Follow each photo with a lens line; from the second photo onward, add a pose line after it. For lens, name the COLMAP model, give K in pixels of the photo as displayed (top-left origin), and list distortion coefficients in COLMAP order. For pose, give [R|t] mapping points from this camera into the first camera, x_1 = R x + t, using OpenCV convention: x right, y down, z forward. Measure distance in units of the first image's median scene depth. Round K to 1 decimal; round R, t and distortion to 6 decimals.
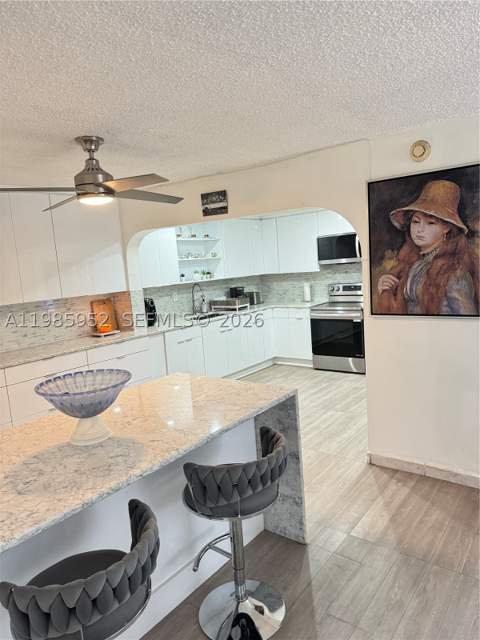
lens RADIAL K [[446.4, 0, 237.8], [0, 446.4, 320.2], [0, 0, 1]] dist [0.022780, -0.038718]
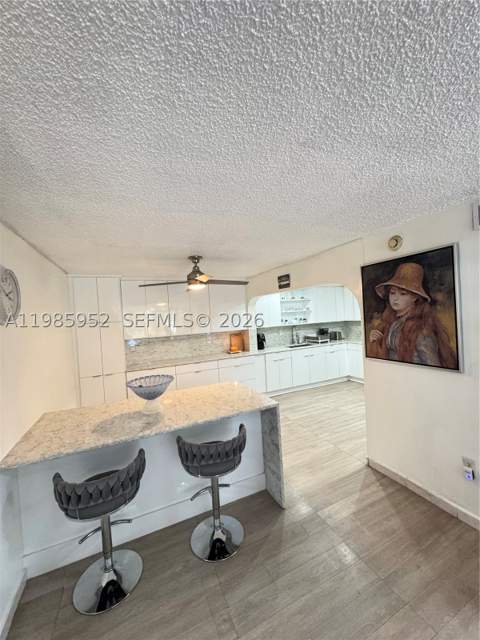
lens RADIAL K [[255.1, 0, 240.9], [0, 255.1, 317.6], [0, 0, 1]] dist [-0.002157, 0.000616]
pose [[0.887313, 0.021999, -0.460643, 0.342203], [-0.063712, 0.995131, -0.075202, -0.054930], [0.456746, 0.096076, 0.884394, 0.097527]]
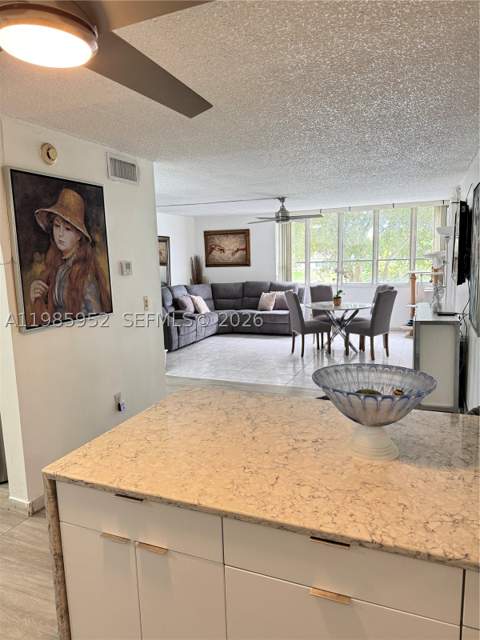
lens RADIAL K [[446.4, 0, 243.8], [0, 446.4, 320.5], [0, 0, 1]] dist [0.022780, -0.038718]
pose [[-0.265093, -0.063208, 0.962149, -0.654121], [0.173410, 0.978454, 0.112058, -0.055511], [-0.948501, 0.196552, -0.248421, 0.886893]]
